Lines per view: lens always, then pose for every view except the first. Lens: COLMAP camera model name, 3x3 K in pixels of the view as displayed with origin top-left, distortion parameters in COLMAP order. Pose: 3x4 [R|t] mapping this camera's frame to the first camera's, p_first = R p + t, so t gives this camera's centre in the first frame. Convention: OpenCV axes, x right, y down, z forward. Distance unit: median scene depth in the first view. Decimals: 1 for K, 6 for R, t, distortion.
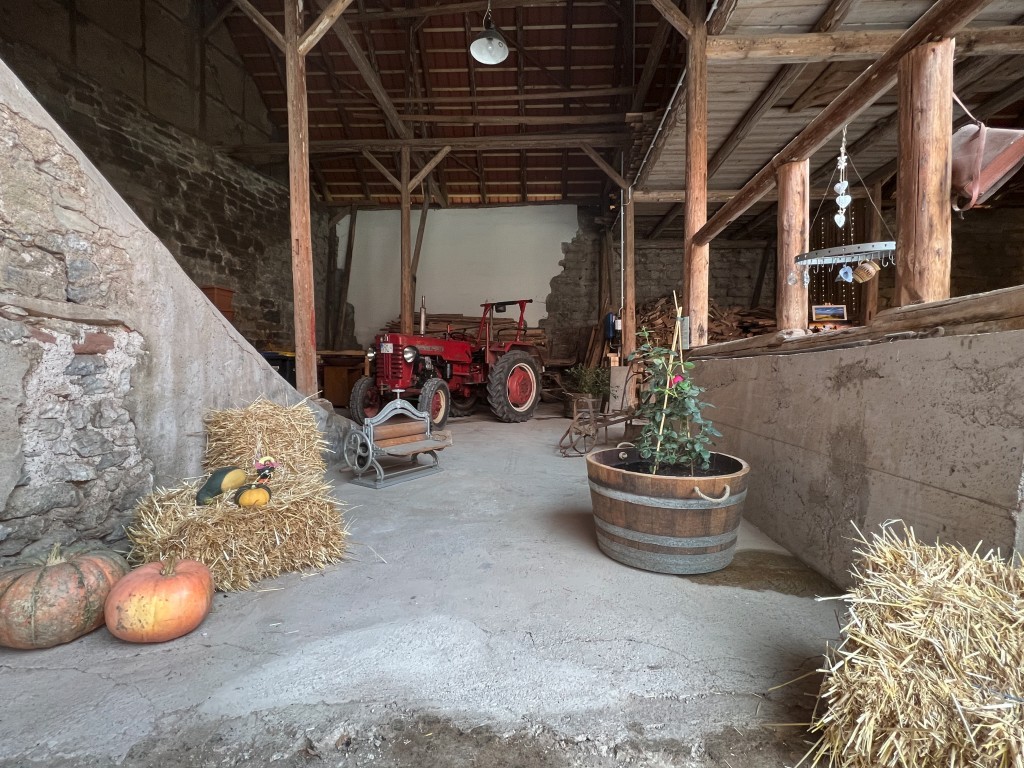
lens RADIAL K [[478.4, 0, 511.6], [0, 478.4, 386.4], [0, 0, 1]] dist [-0.001214, 0.001627]
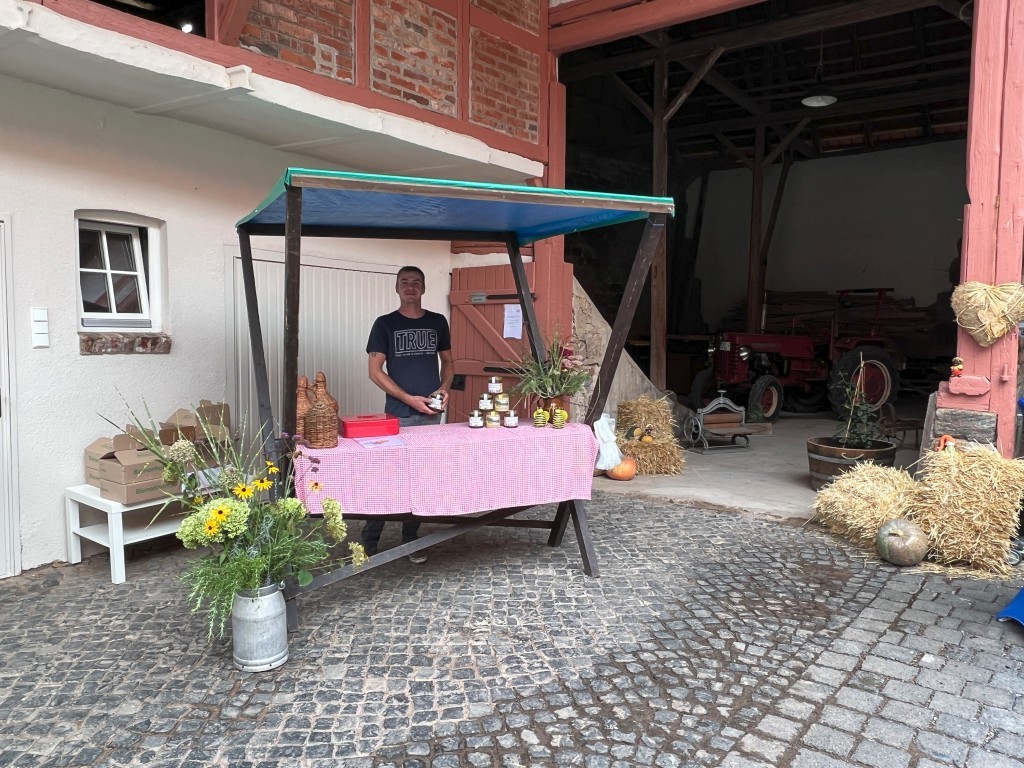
lens RADIAL K [[746.2, 0, 507.3], [0, 746.2, 386.8], [0, 0, 1]] dist [0.000963, -0.000780]
pose [[0.839387, 0.052886, -0.540955, 0.259427], [-0.030385, 0.998264, 0.050446, -0.058399], [0.542684, -0.025906, 0.839538, -0.737894]]
